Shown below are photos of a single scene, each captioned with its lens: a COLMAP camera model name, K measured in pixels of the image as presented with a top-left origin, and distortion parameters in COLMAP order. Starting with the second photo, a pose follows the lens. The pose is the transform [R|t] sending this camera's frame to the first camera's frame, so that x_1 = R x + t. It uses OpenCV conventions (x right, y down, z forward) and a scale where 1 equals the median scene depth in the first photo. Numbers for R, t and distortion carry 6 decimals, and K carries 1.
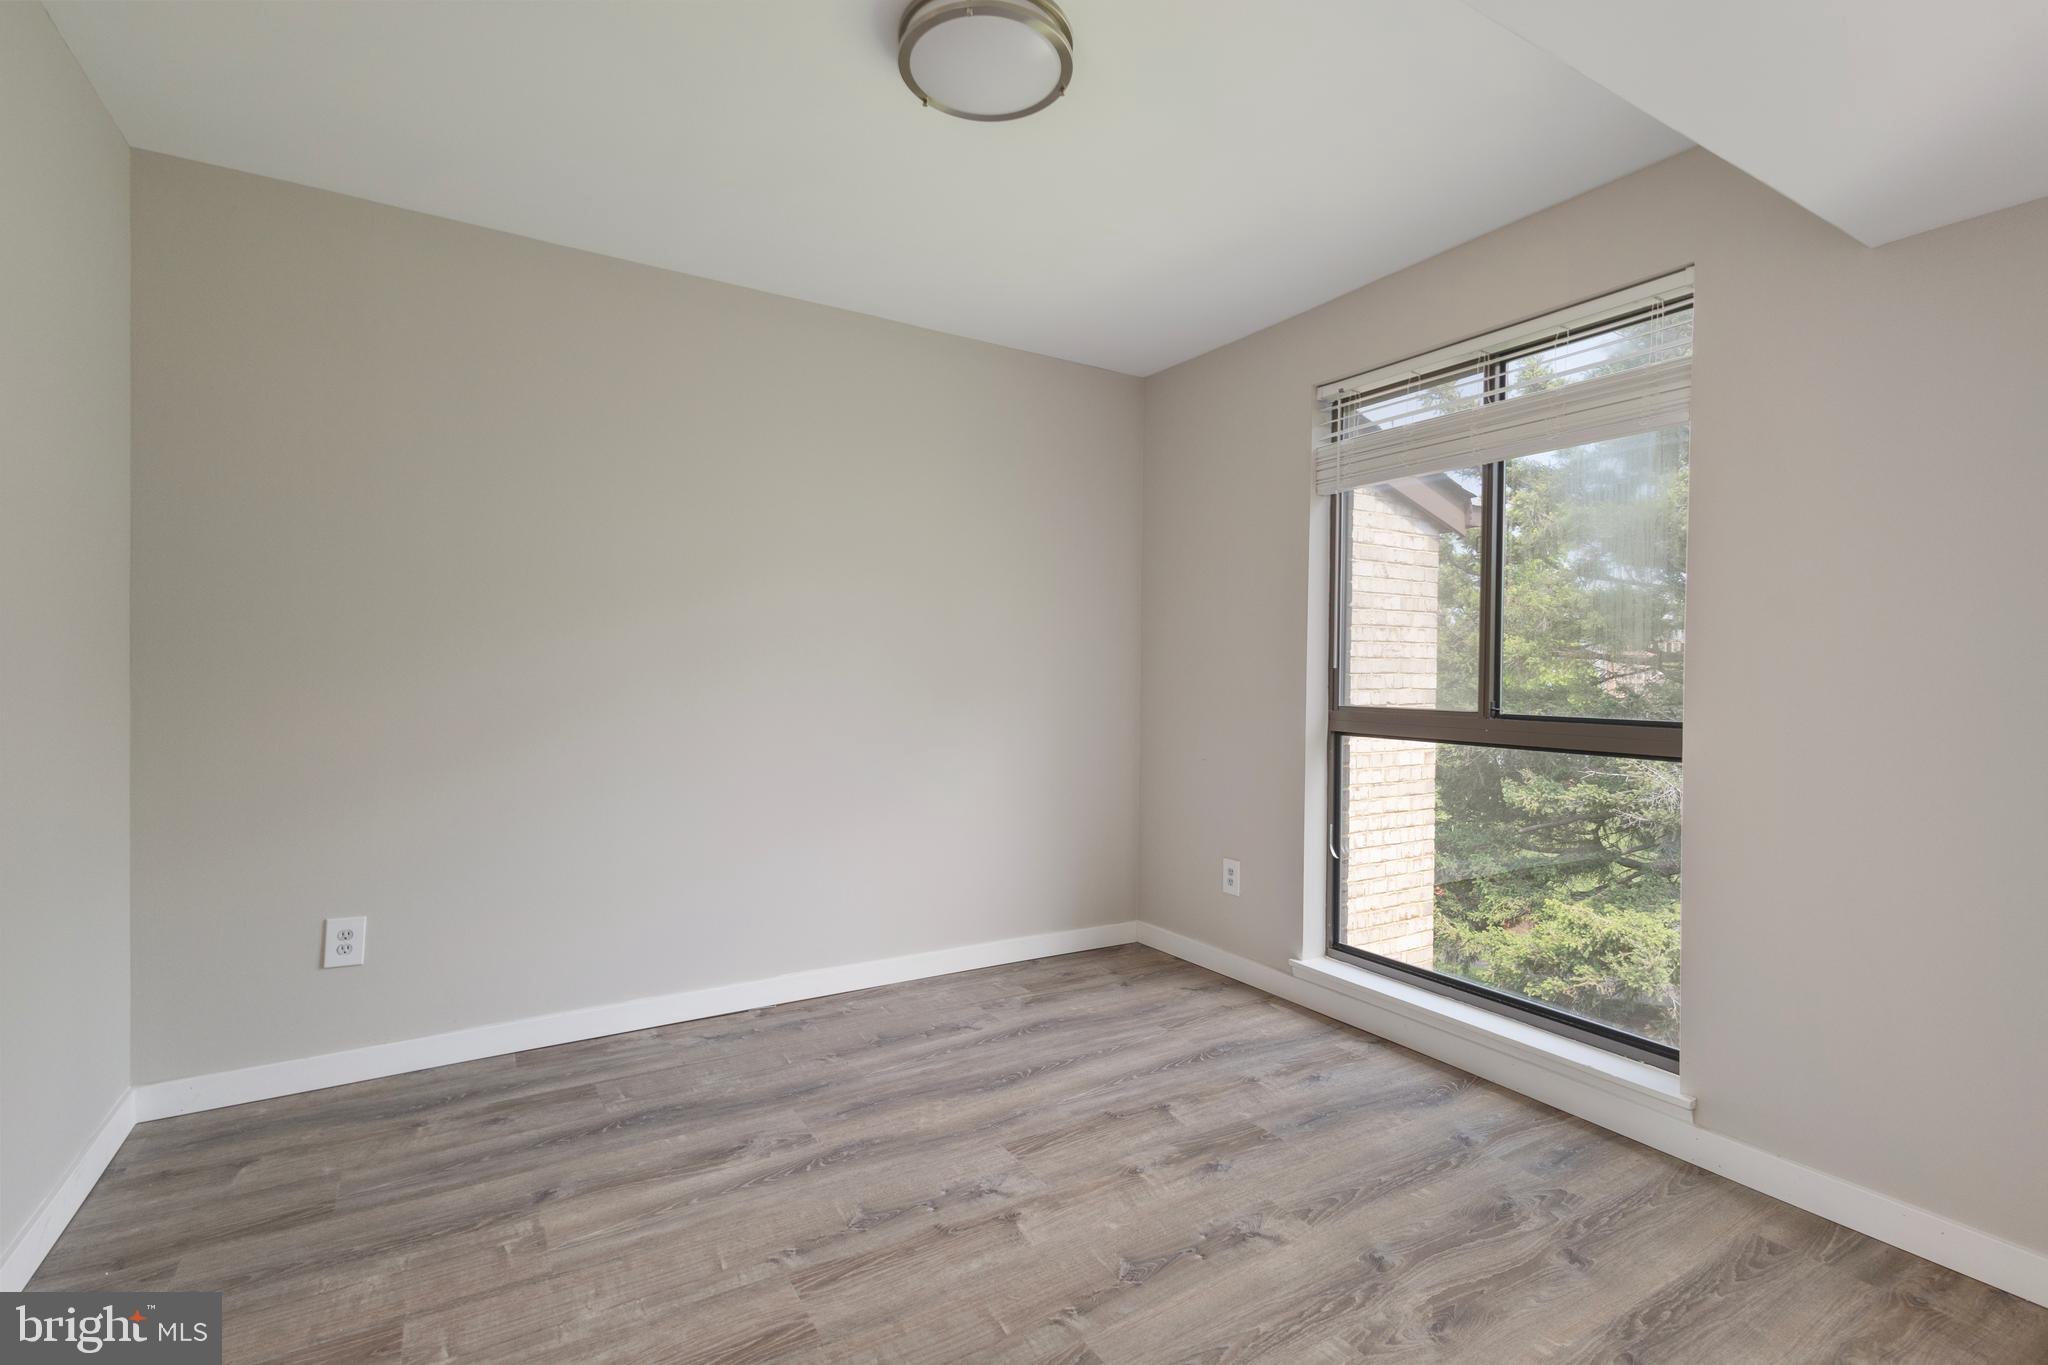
lens RADIAL K [[940.4, 0, 1026.3], [0, 940.4, 683.3], [0, 0, 1]] dist [0.011151, -0.001204]
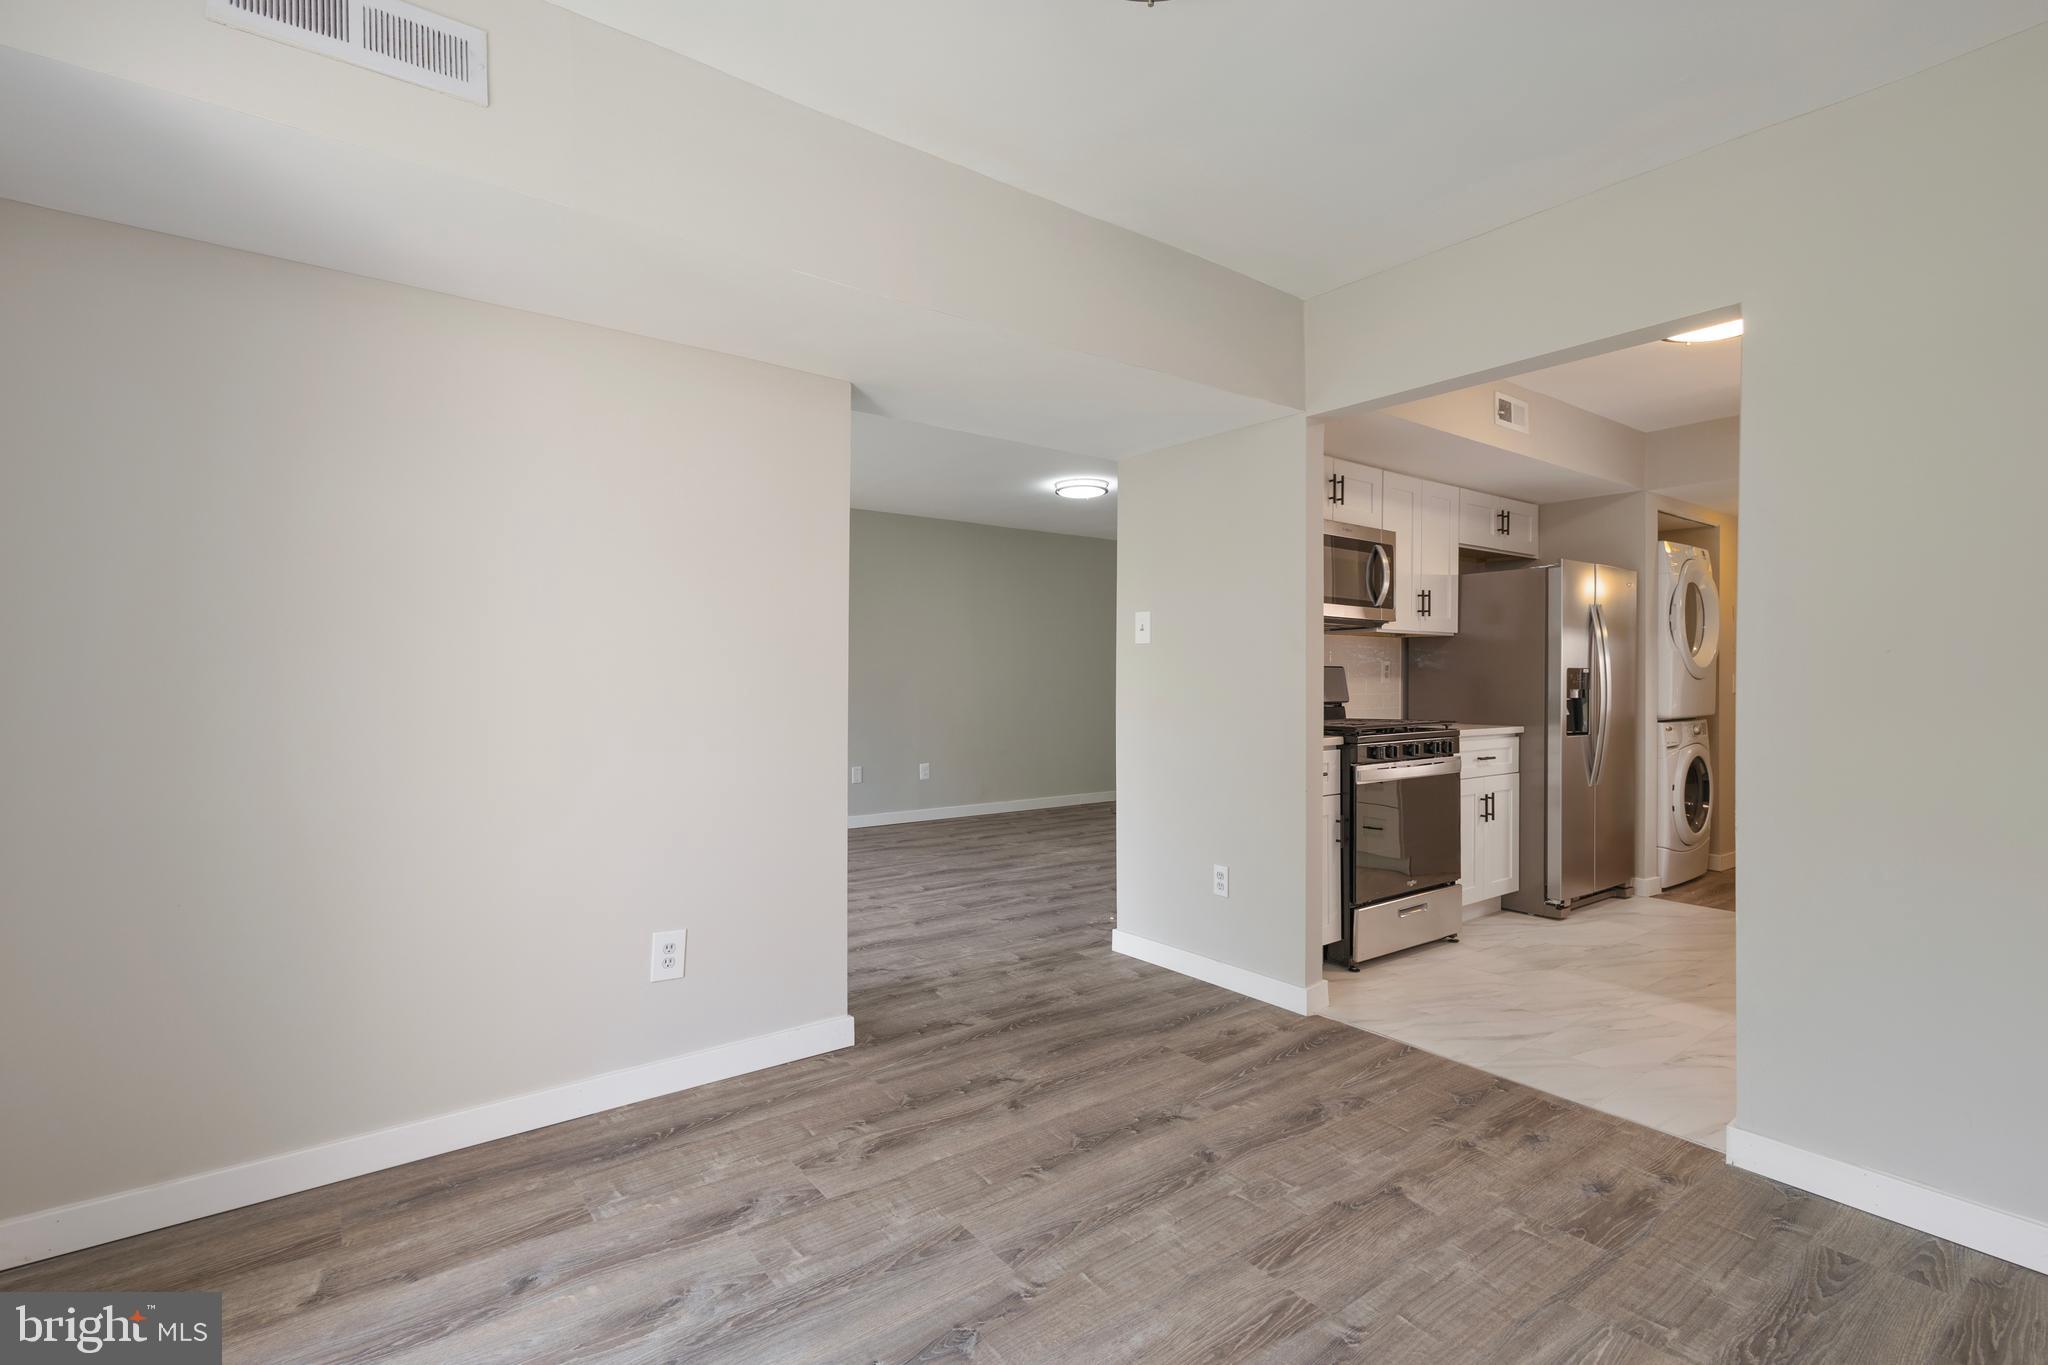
lens RADIAL K [[940.4, 0, 1026.3], [0, 940.4, 683.3], [0, 0, 1]] dist [0.011151, -0.001204]
pose [[-0.995329, -0.013185, -0.095632, 0.109529], [-0.014824, 0.999755, 0.016453, -0.012343], [0.095392, 0.017794, -0.995281, 1.425819]]
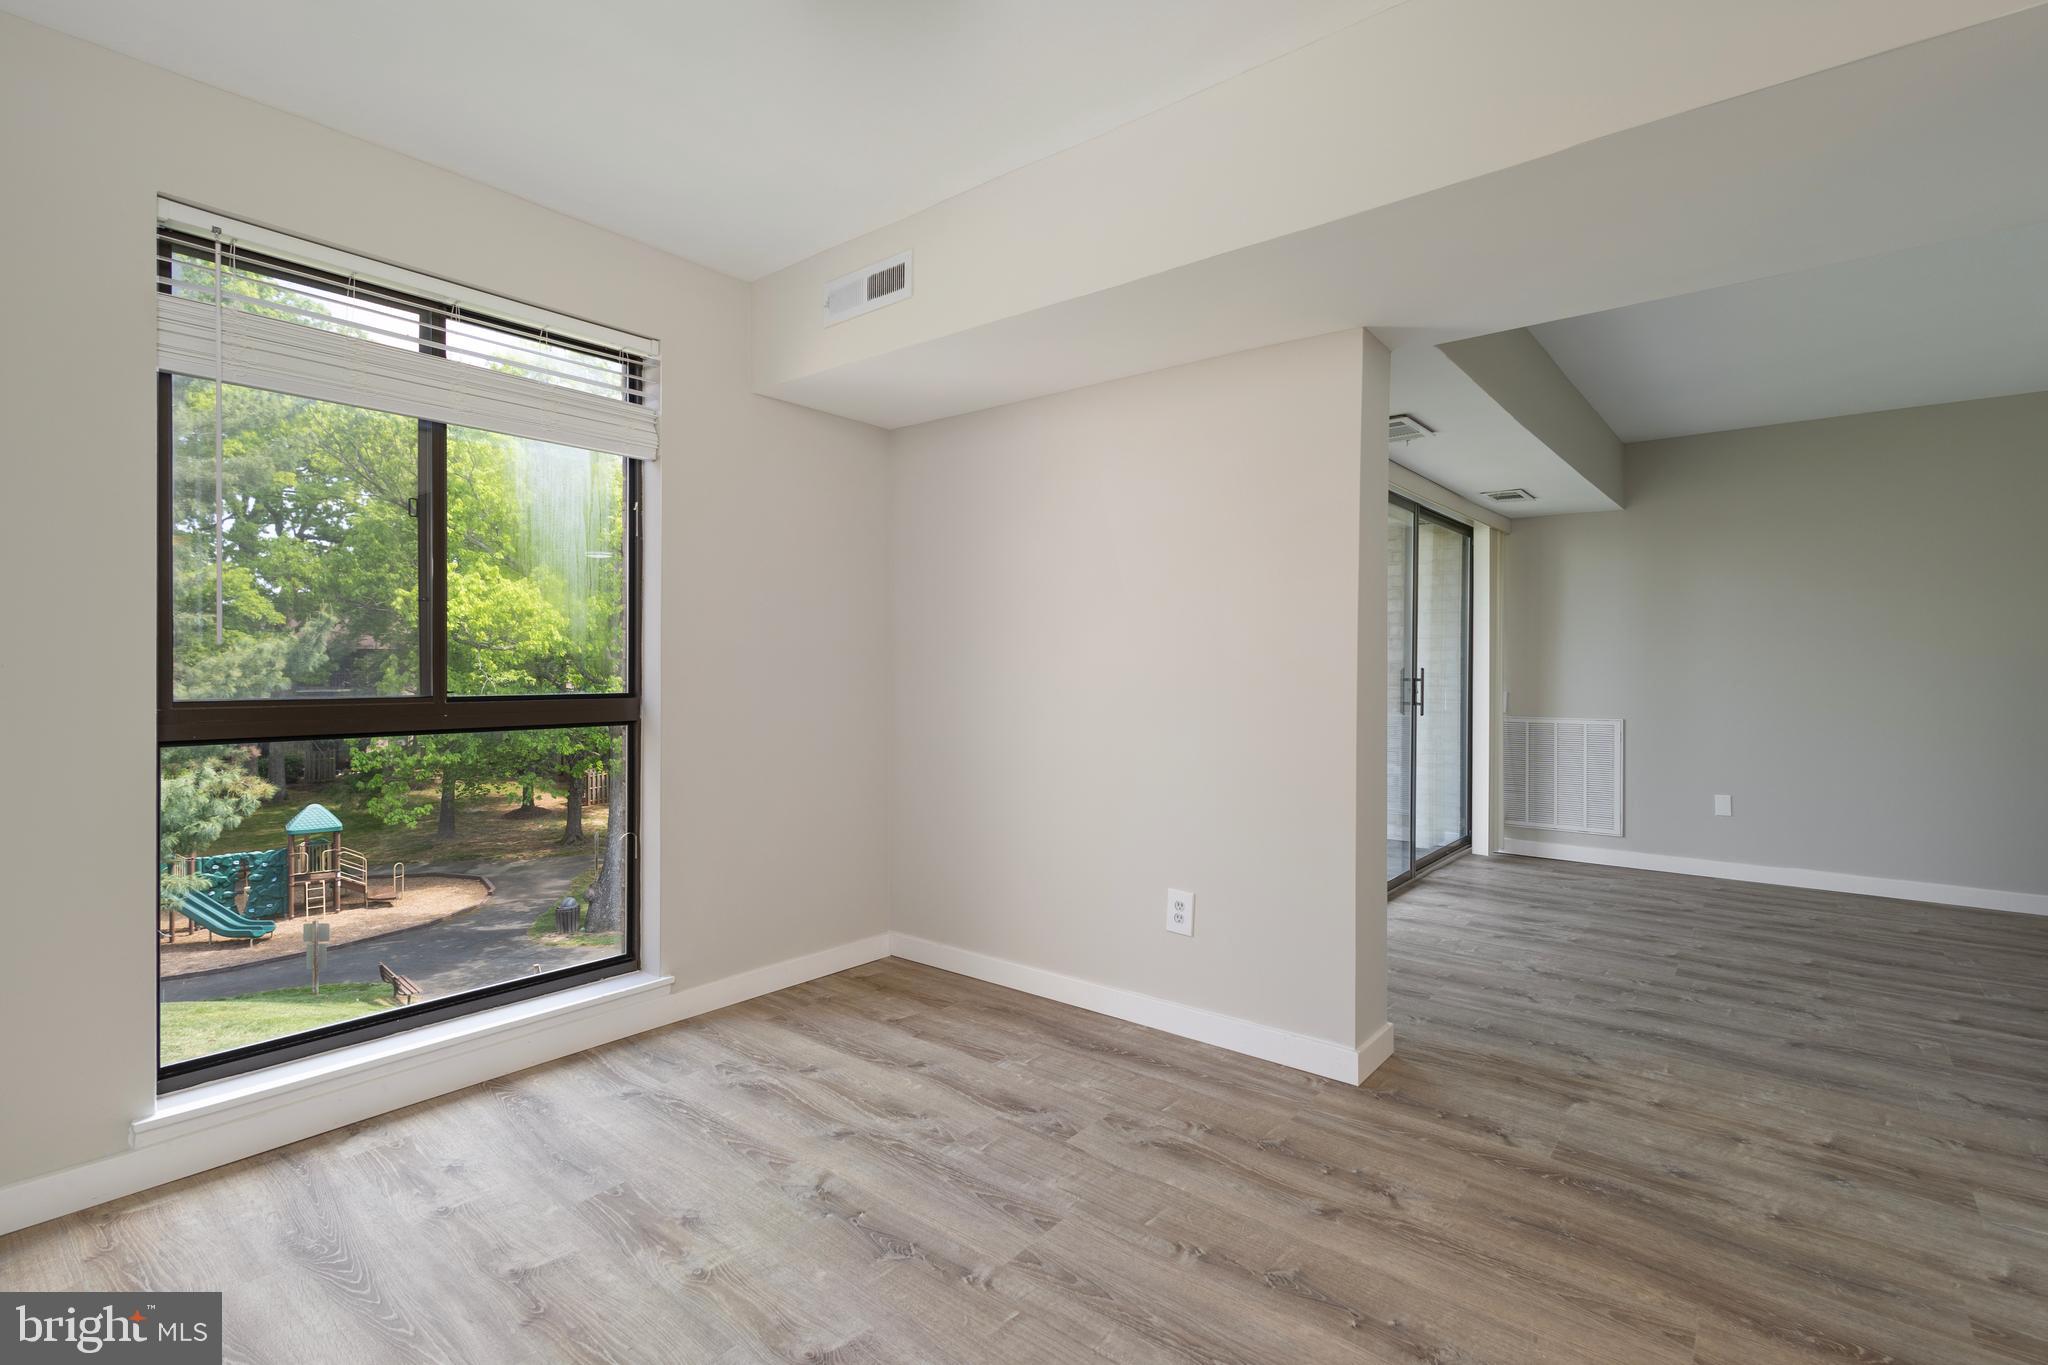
lens RADIAL K [[944.7, 0, 1023.8], [0, 944.7, 672.0], [0, 0, 1]] dist [0.010539, -0.000616]
pose [[-0.329329, -0.018785, 0.944028, -0.662551], [0.003692, 0.999769, 0.021182, -0.012107], [-0.944208, 0.010462, -0.329184, 0.905944]]
